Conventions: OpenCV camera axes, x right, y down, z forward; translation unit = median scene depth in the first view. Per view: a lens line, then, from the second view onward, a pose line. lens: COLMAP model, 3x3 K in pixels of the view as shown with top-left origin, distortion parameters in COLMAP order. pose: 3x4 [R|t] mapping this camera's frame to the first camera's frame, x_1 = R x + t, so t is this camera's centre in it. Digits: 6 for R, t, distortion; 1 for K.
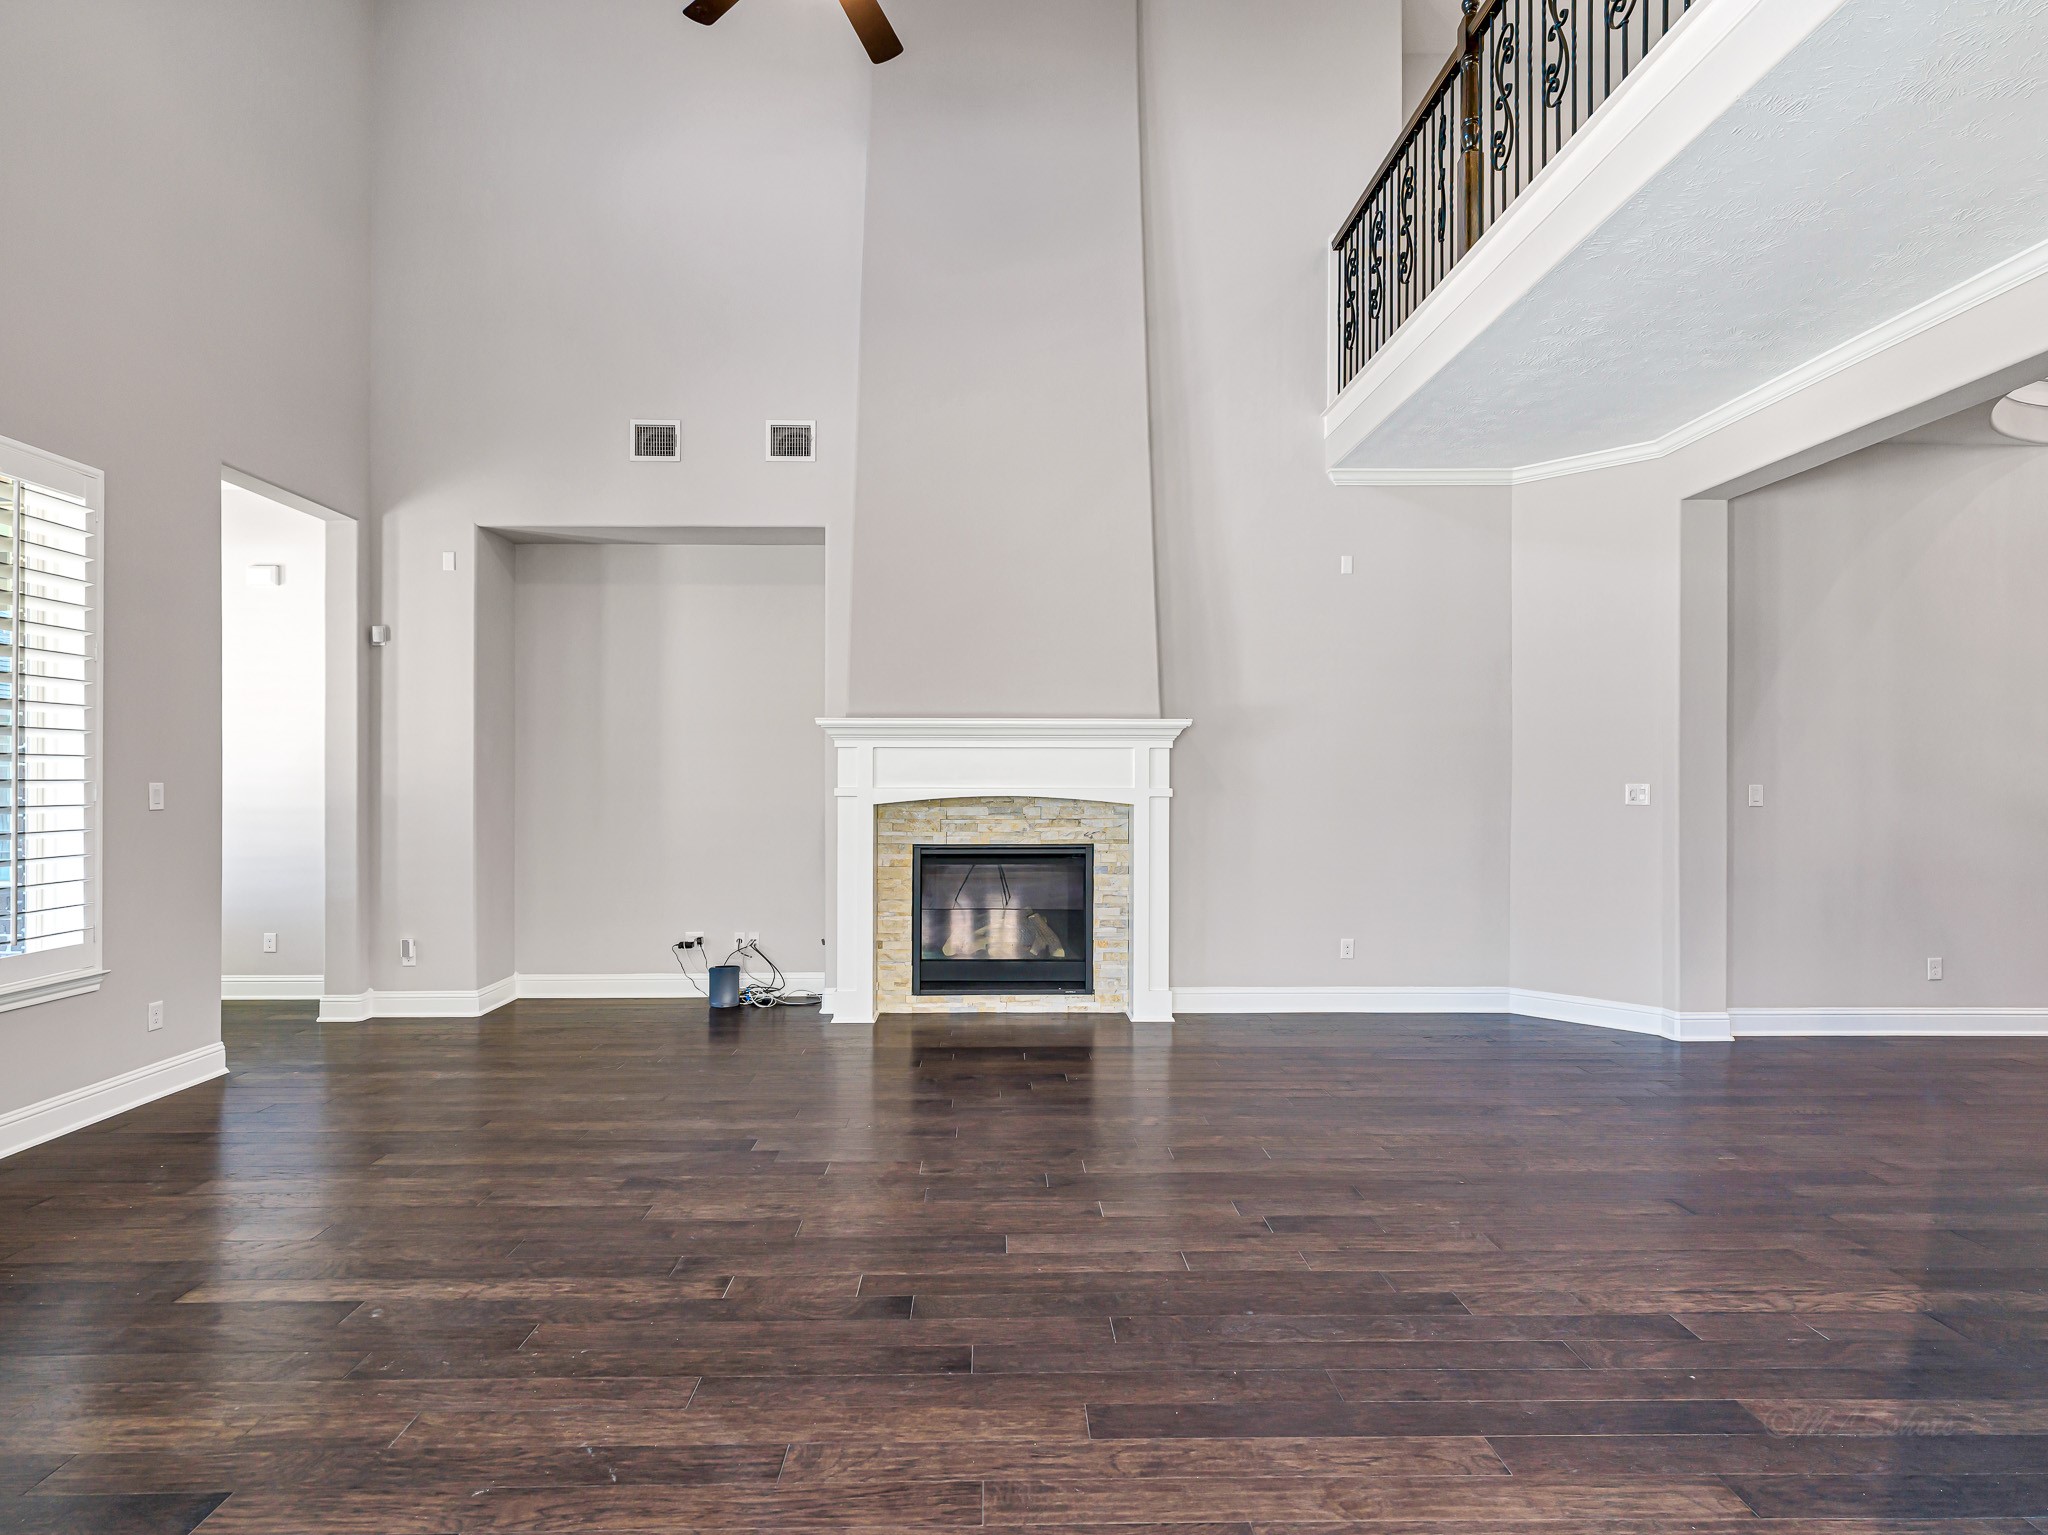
lens RADIAL K [[1025.0, 0, 1002.7], [0, 1025.0, 775.6], [0, 0, 1]] dist [-0.000507, 0.000216]
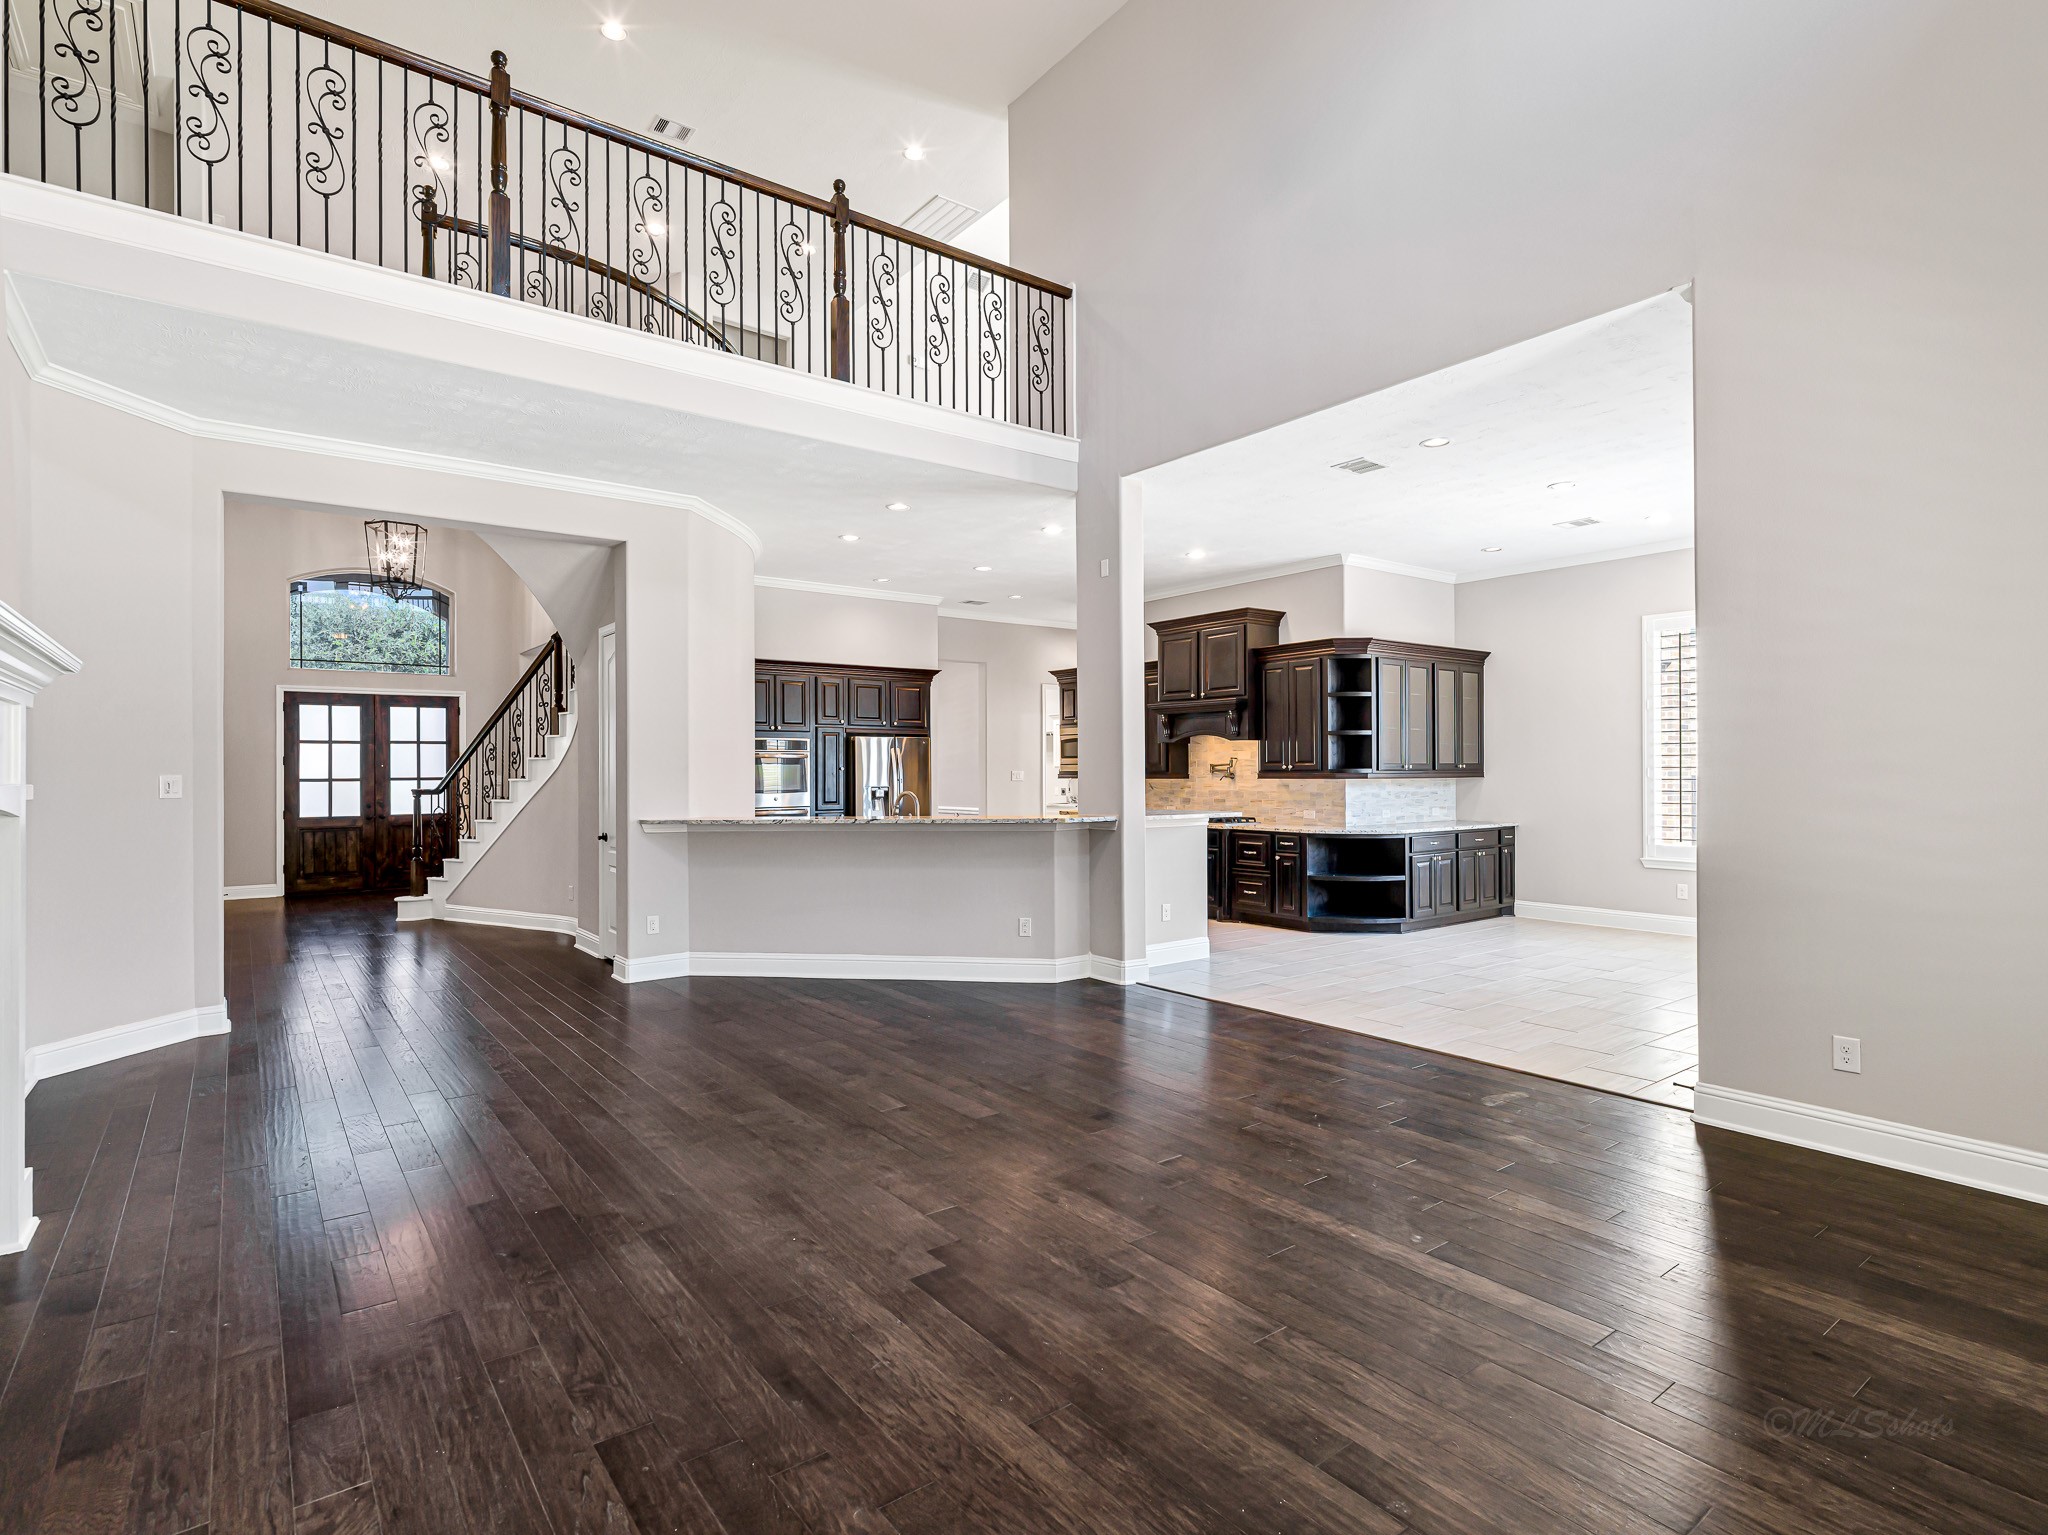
lens RADIAL K [[1025.0, 0, 1018.1], [0, 1025.0, 761.1], [0, 0, 1]] dist [-0.000507, 0.000216]
pose [[-0.581692, 0.013133, 0.813303, -1.086936], [-0.000671, 0.999862, -0.016625, 0.019098], [-0.813409, -0.010217, -0.581602, 1.714293]]
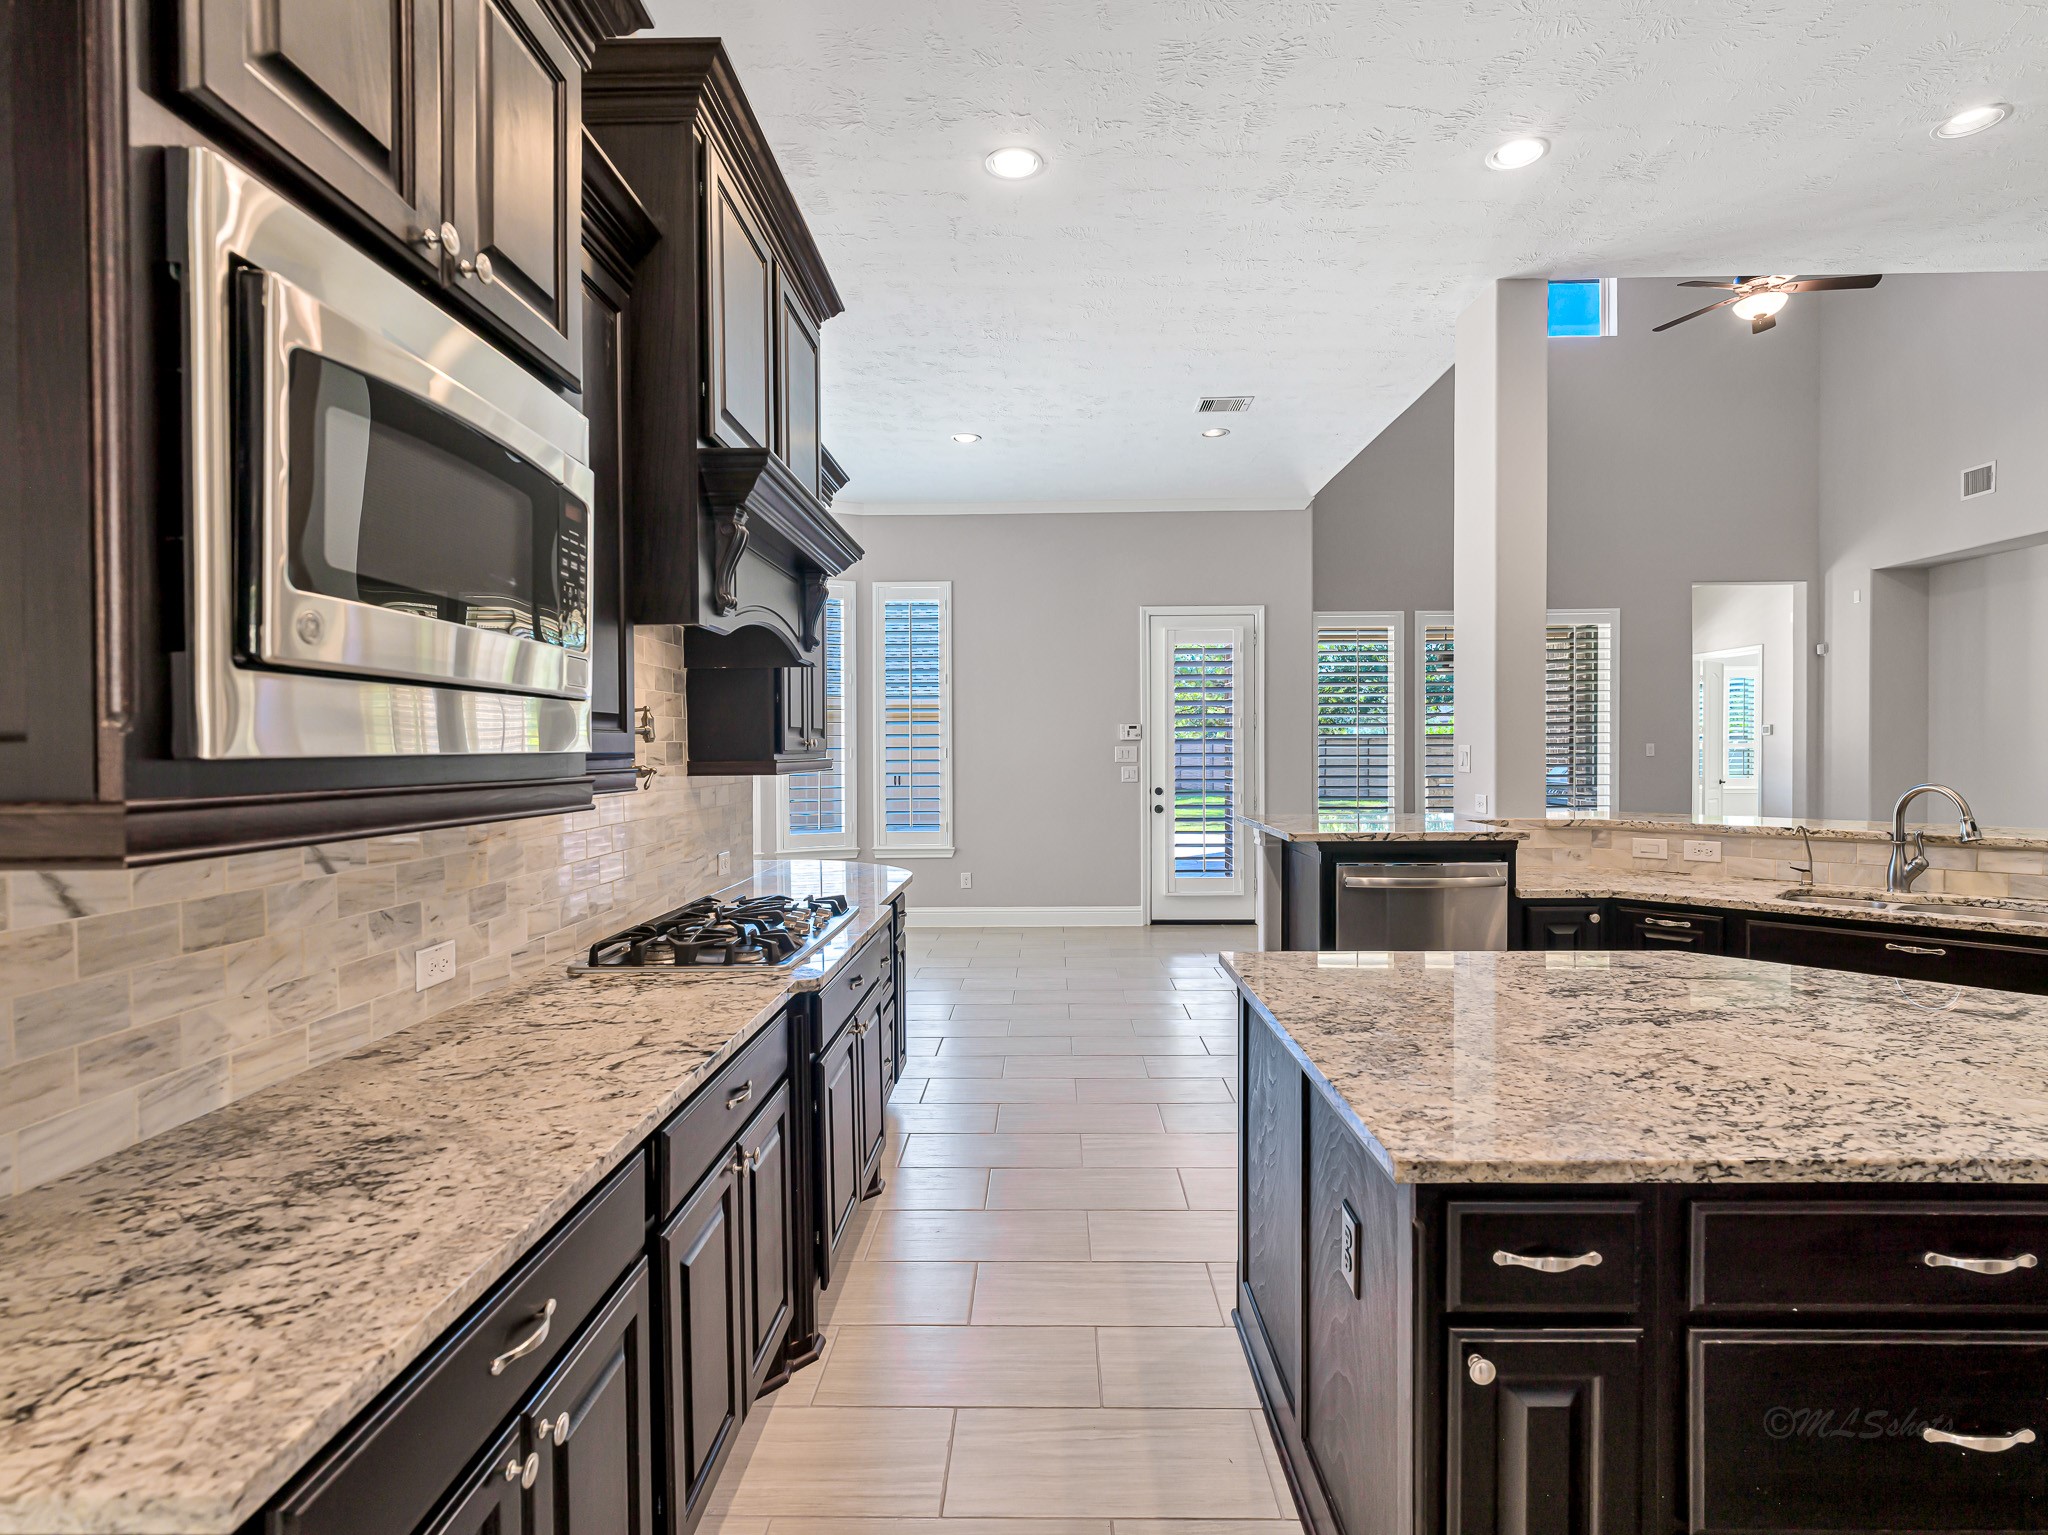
lens RADIAL K [[1025.0, 0, 1027.1], [0, 1025.0, 764.2], [0, 0, 1]] dist [-0.000507, 0.000216]
pose [[-0.042772, 0.019423, -0.998896, 2.026116], [0.015620, 0.999702, 0.018769, -0.015796], [0.998963, -0.014800, -0.043063, -0.323059]]
